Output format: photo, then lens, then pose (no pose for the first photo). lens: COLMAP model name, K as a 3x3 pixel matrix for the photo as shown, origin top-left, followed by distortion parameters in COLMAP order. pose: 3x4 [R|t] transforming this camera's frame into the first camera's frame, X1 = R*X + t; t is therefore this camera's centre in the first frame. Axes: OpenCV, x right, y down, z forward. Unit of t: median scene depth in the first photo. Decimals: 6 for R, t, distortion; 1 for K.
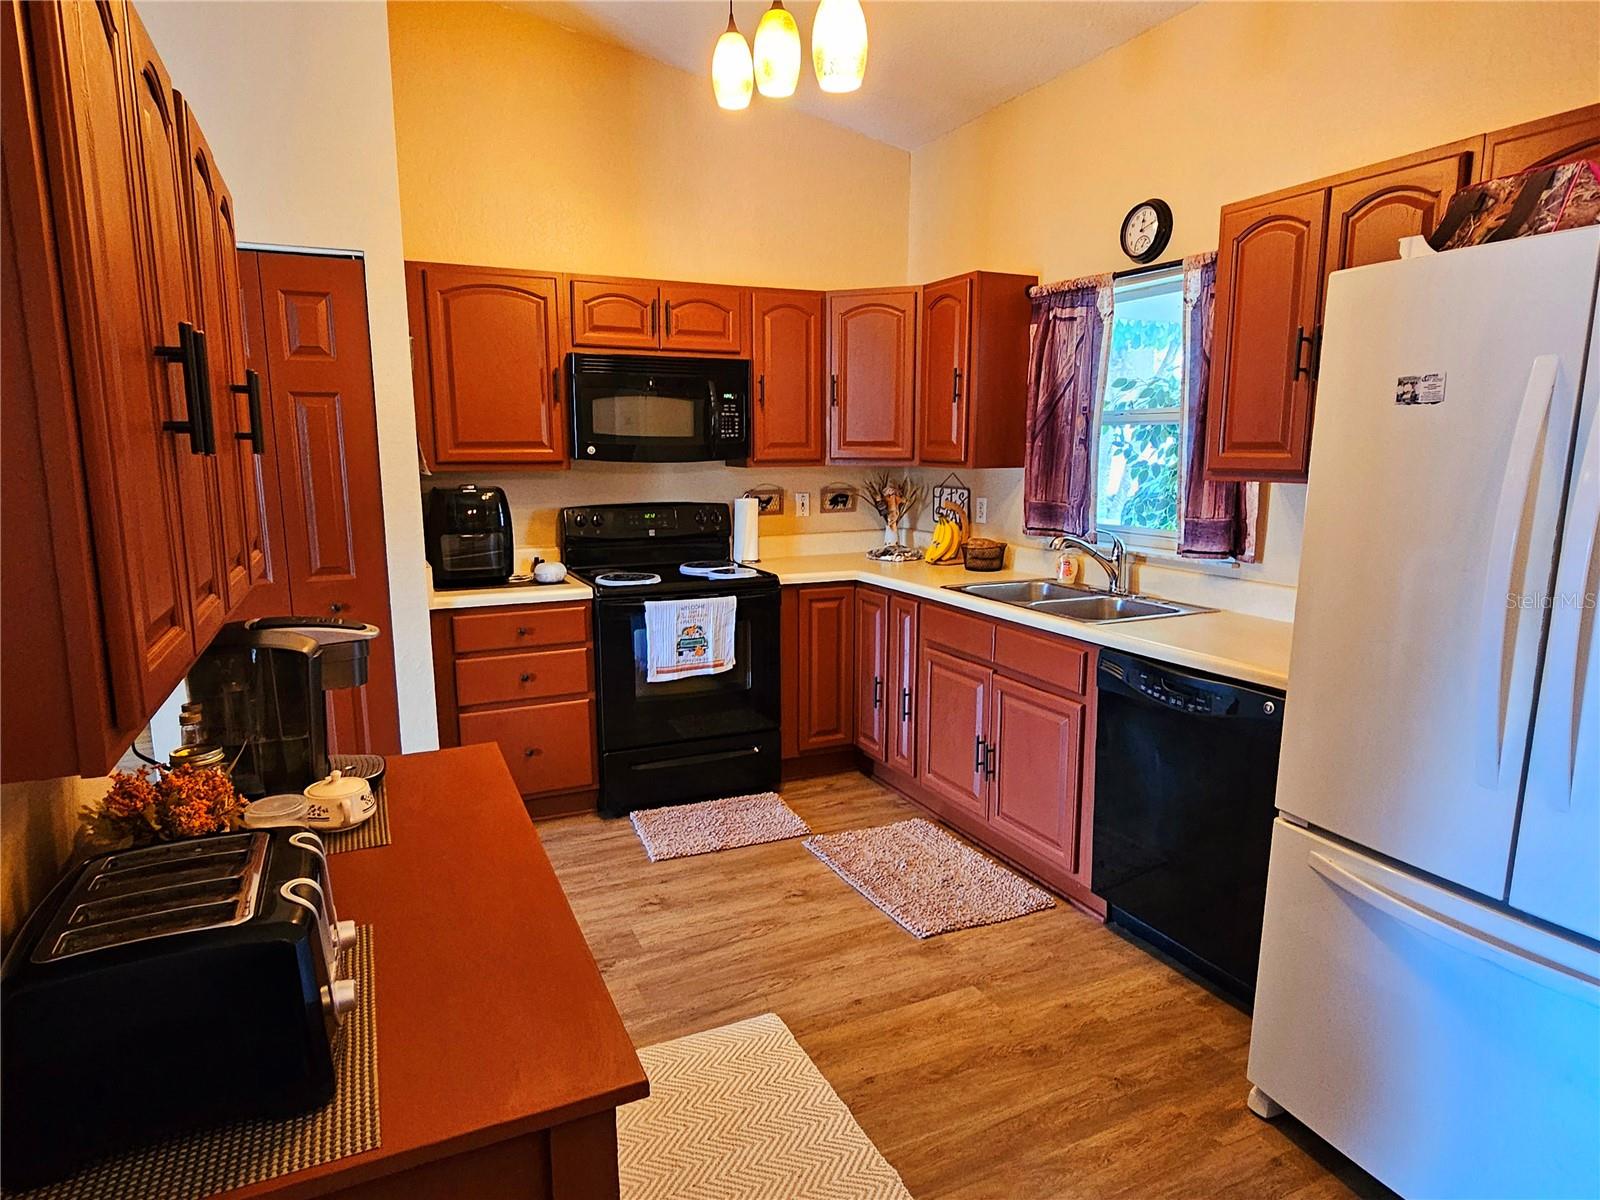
lens RADIAL K [[928.4, 0, 800.0], [0, 928.4, 600.0], [0, 0, 1]] dist [0.000012, -0.016884]
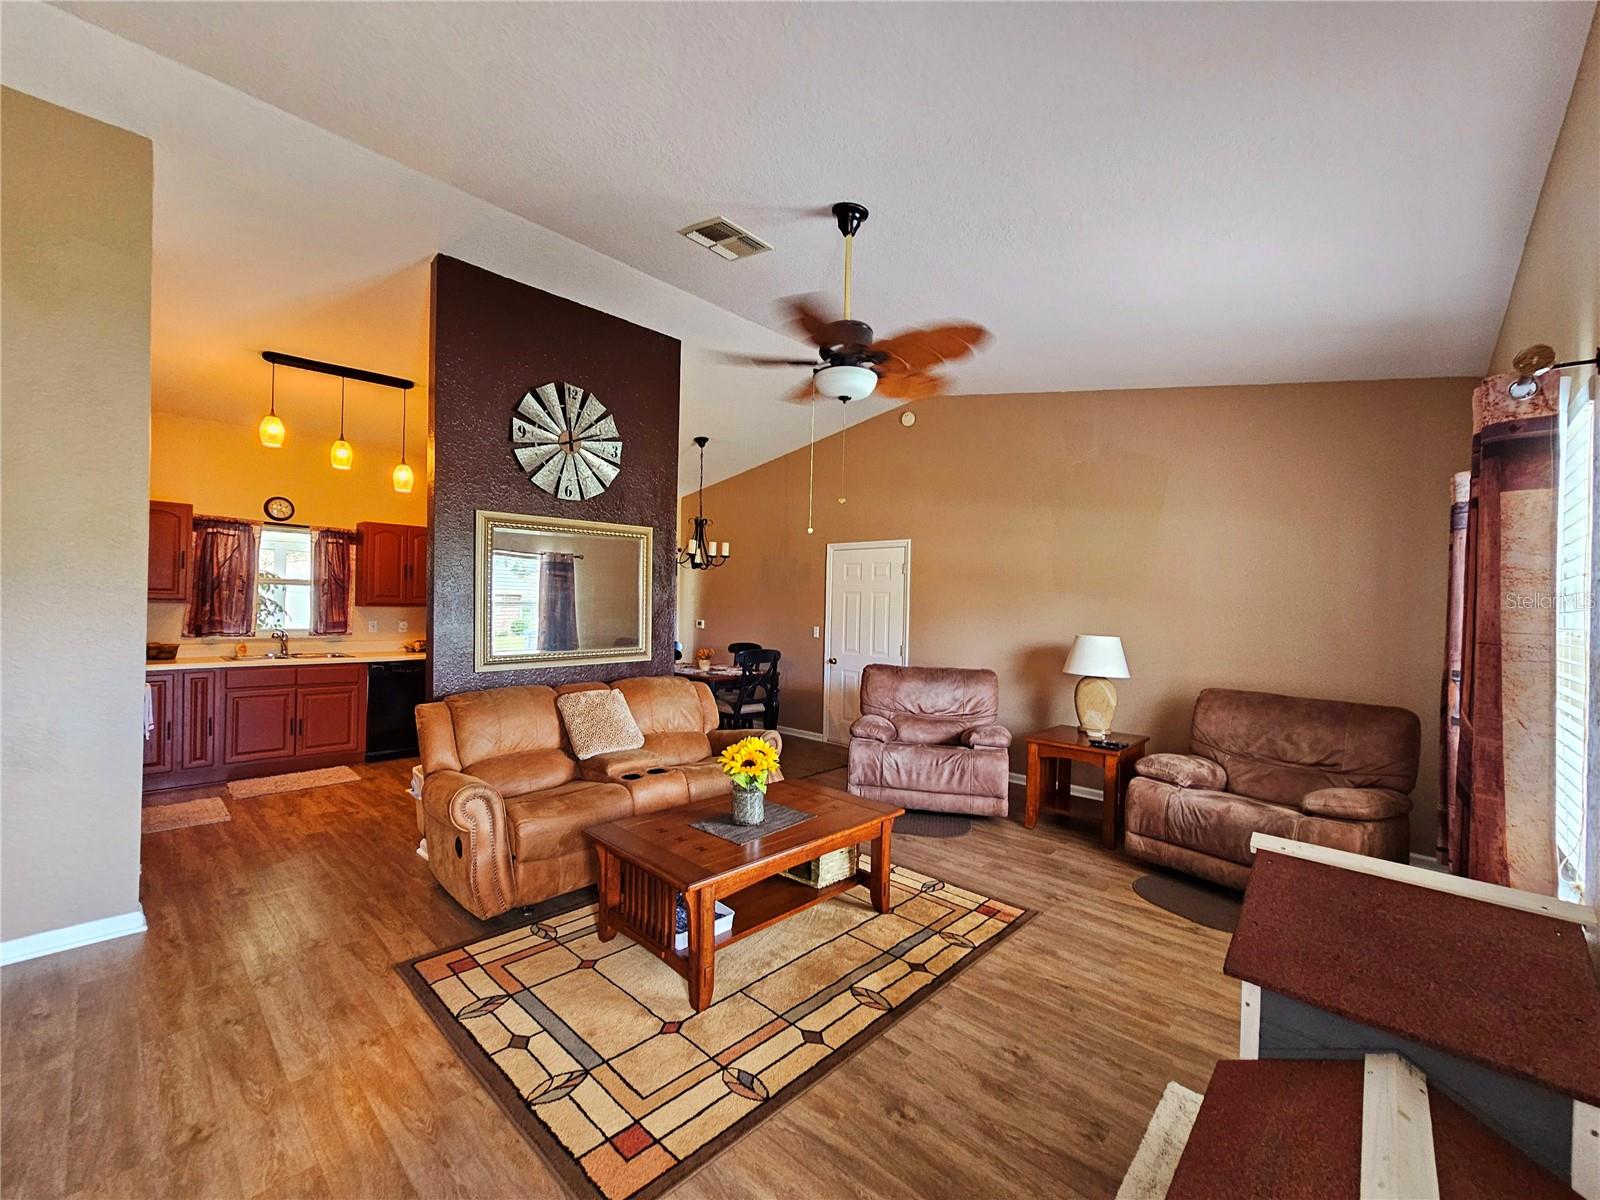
lens RADIAL K [[661.2, 0, 800.0], [0, 661.2, 600.0], [0, 0, 1]] dist [-0.000076, 0.000176]
pose [[-0.355411, -0.008778, 0.934669, -1.733213], [0.128668, 0.989977, 0.058224, -0.075314], [-0.925812, 0.140955, -0.350719, 0.353129]]
